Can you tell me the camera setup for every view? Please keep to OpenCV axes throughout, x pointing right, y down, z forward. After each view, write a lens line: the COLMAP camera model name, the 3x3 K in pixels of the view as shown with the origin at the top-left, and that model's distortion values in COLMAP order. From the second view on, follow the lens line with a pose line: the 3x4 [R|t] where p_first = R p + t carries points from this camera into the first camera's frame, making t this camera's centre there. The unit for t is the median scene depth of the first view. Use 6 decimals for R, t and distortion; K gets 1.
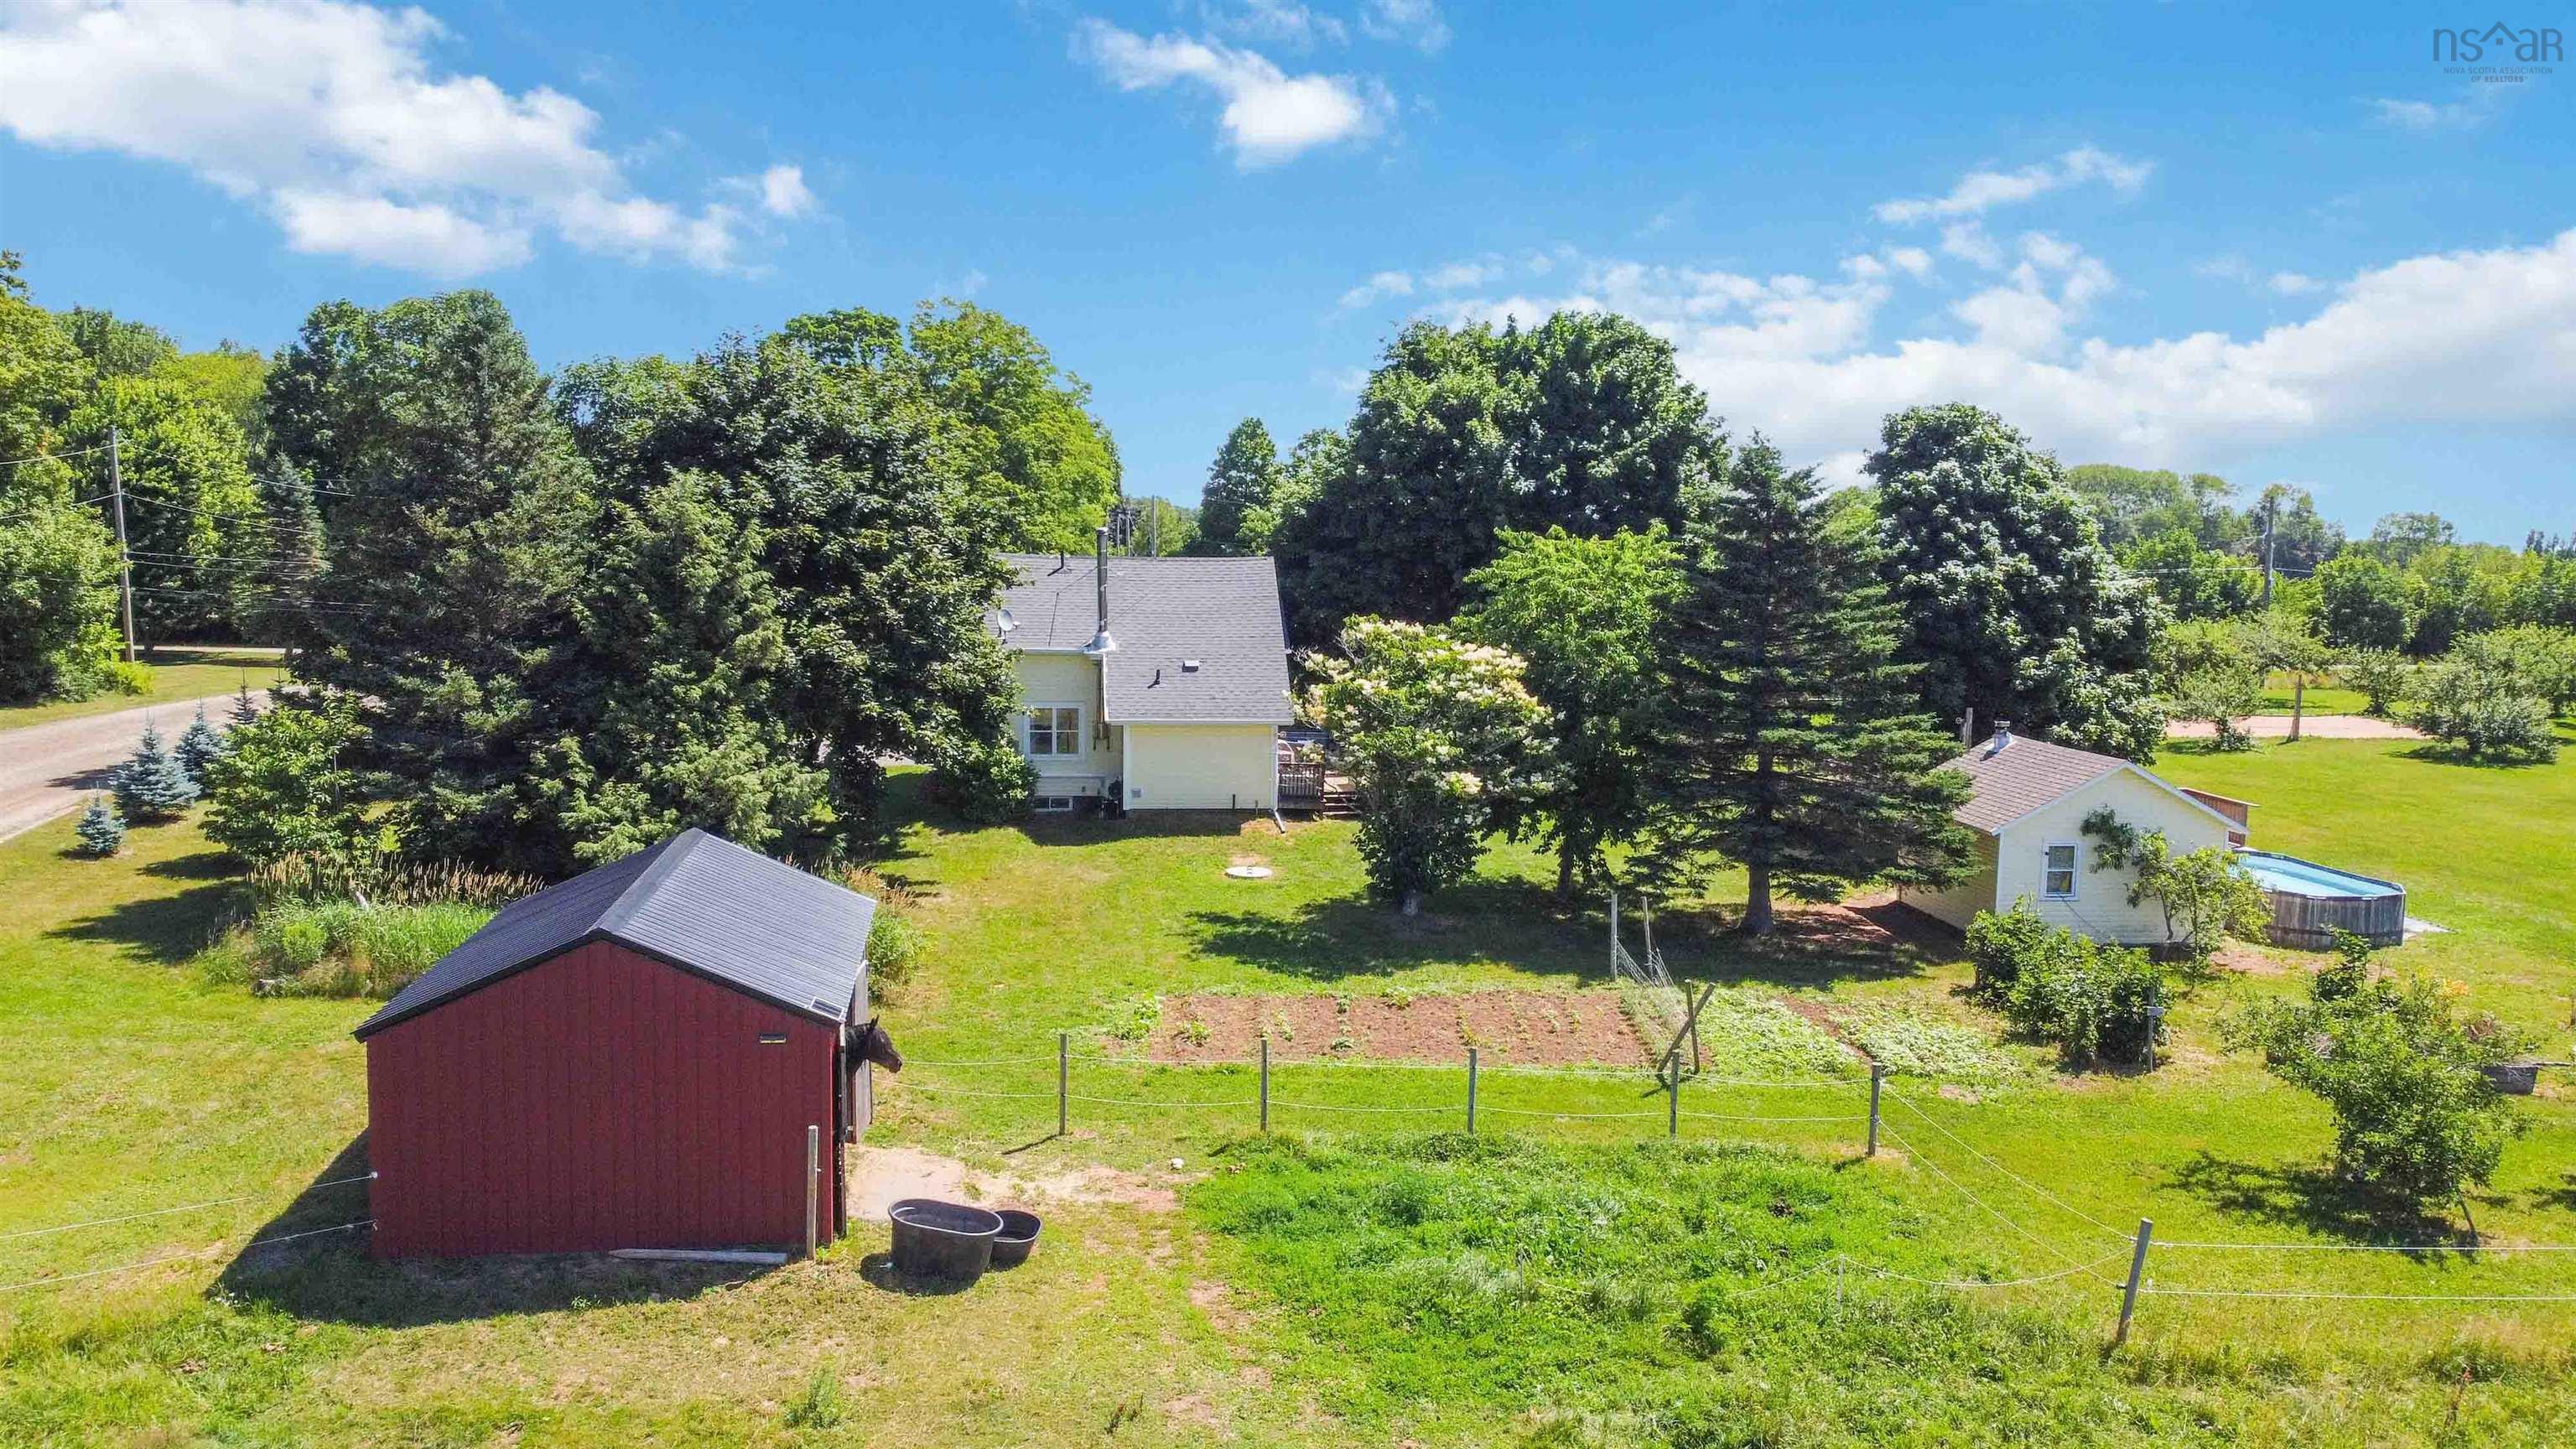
lens RADIAL K [[1918.4, 0, 1289.3], [0, 1918.4, 793.2], [0, 0, 1]] dist [-0.010378, -0.003169]
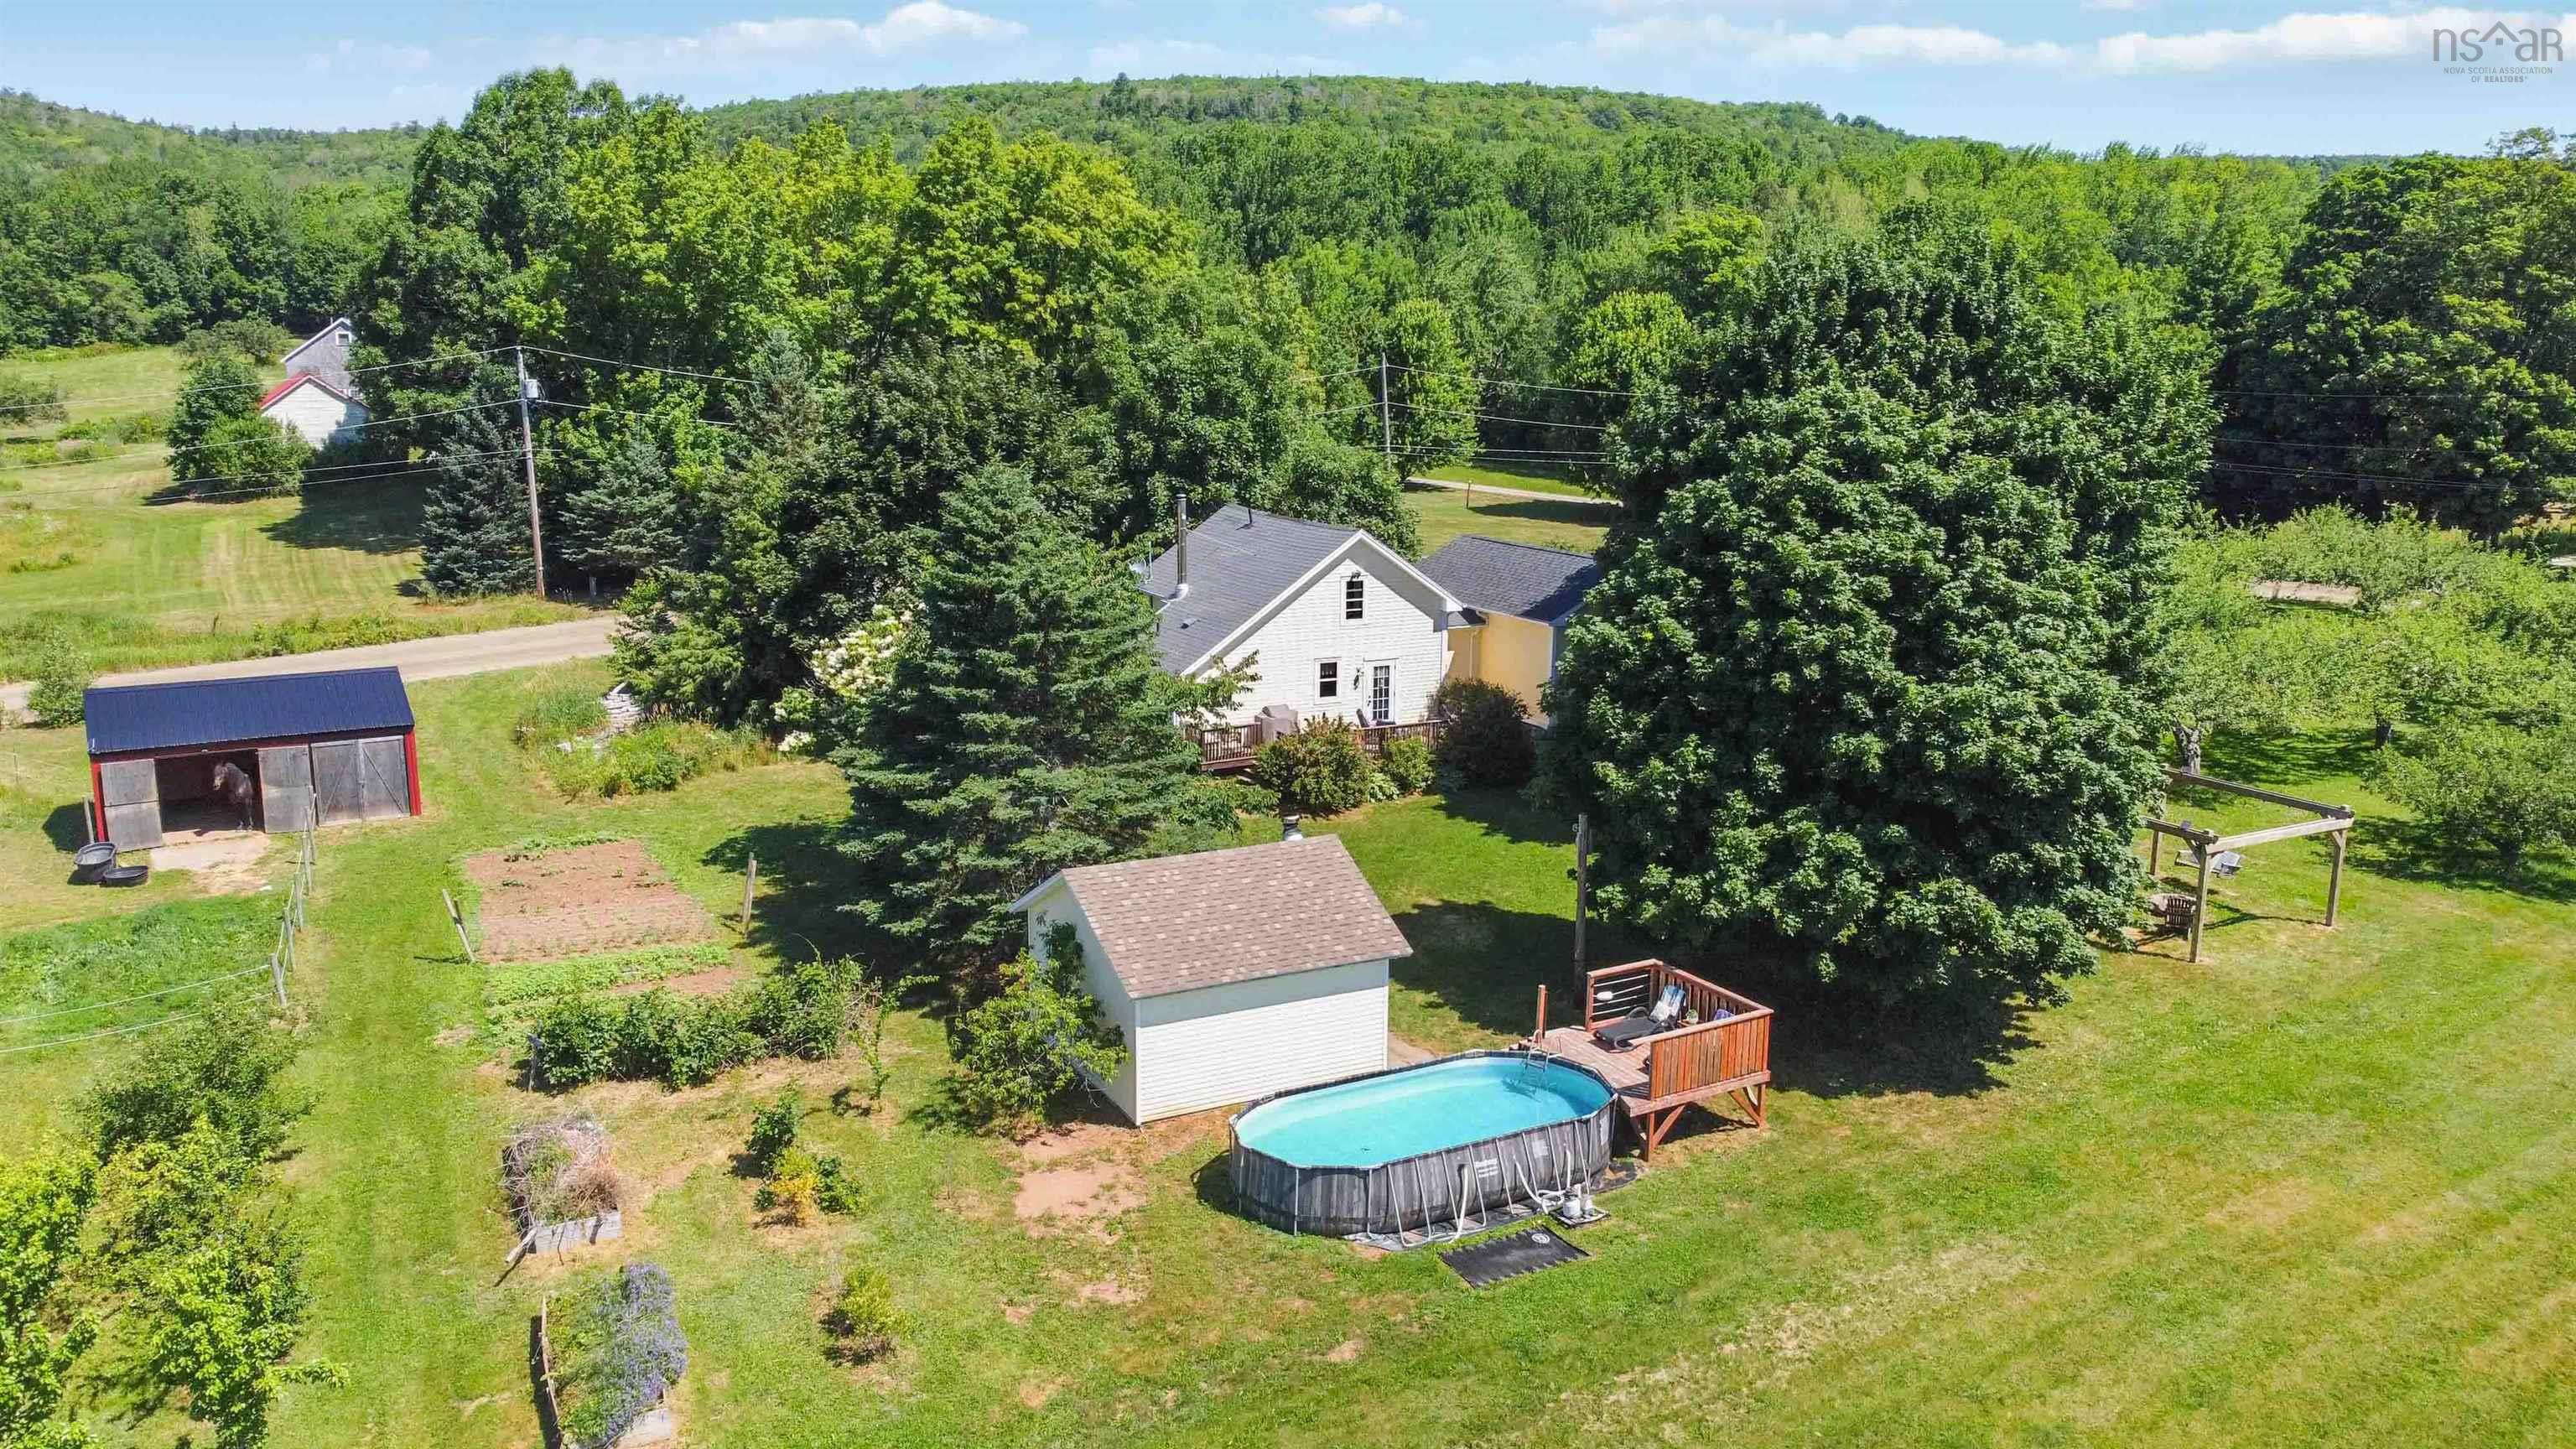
lens RADIAL K [[1932.6, 0, 1282.8], [0, 1932.6, 752.3], [0, 0, 1]] dist [0.000338, -0.002762]
pose [[0.383359, 0.191222, -0.903587, 1.239816], [-0.125140, 0.980065, 0.154314, -0.213579], [0.915082, 0.053917, 0.399646, 0.741157]]
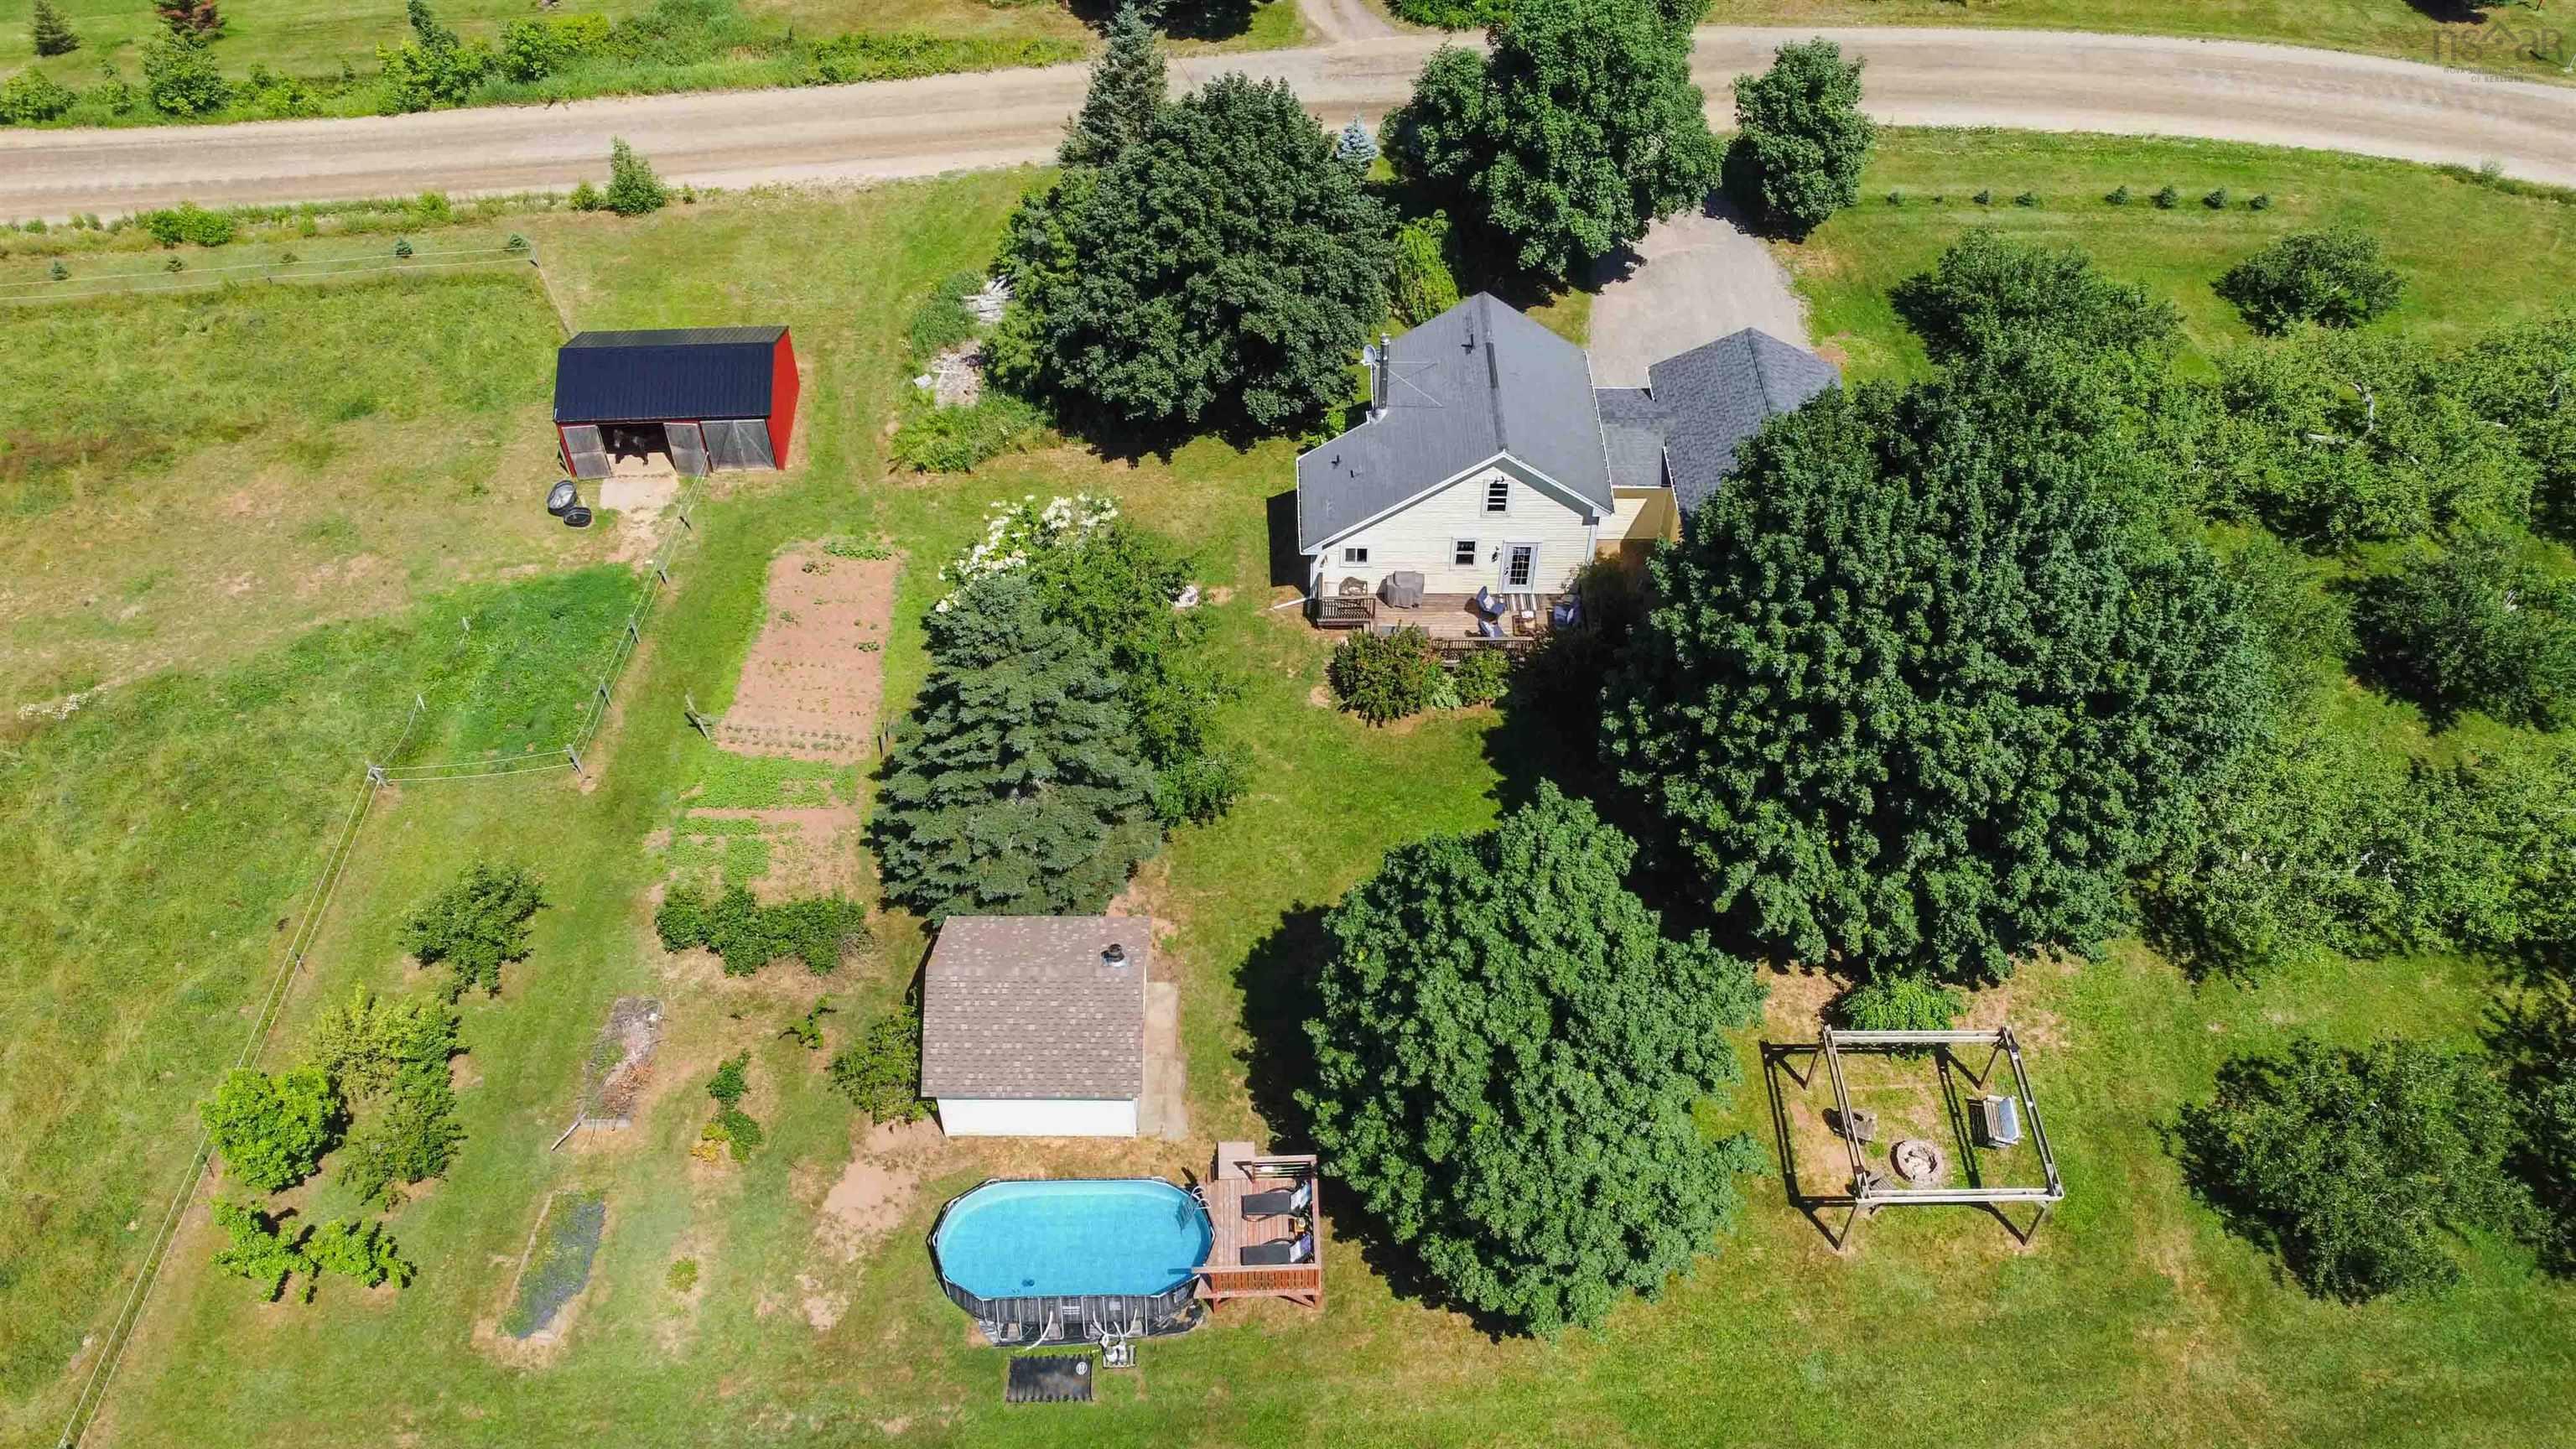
lens RADIAL K [[1937.9, 0, 1288.0], [0, 1937.9, 724.5], [0, 0, 1]] dist [-0.001322, 0.005441]
pose [[-0.096062, 0.711361, -0.696231, 1.168300], [-0.139767, 0.682896, 0.717020, -1.049563], [0.985514, 0.166188, 0.033825, 1.157543]]
